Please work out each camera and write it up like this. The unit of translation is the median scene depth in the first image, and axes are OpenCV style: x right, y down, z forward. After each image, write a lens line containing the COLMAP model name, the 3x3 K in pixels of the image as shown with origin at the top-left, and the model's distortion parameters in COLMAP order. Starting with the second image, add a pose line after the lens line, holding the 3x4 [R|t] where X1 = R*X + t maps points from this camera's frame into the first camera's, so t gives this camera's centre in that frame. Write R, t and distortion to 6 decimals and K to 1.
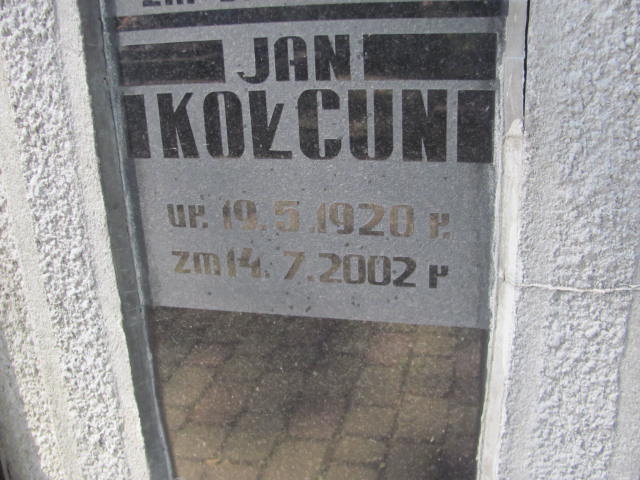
lens RADIAL K [[677.6, 0, 320.0], [0, 677.6, 240.0], [0, 0, 1]] dist [-0.221657, 0.244315]
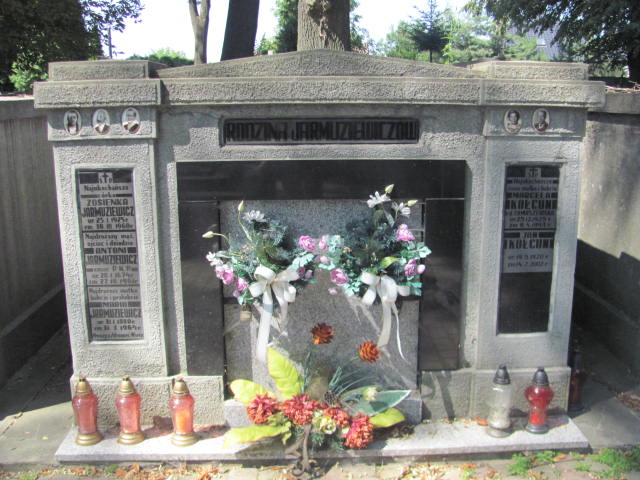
lens RADIAL K [[677.6, 0, 320.0], [0, 677.6, 240.0], [0, 0, 1]] dist [-0.221657, 0.244315]
pose [[0.959127, -0.027231, 0.281663, -4.128107], [0.066363, 0.989246, -0.130342, 0.560538], [-0.275085, 0.143706, 0.950619, -5.095369]]
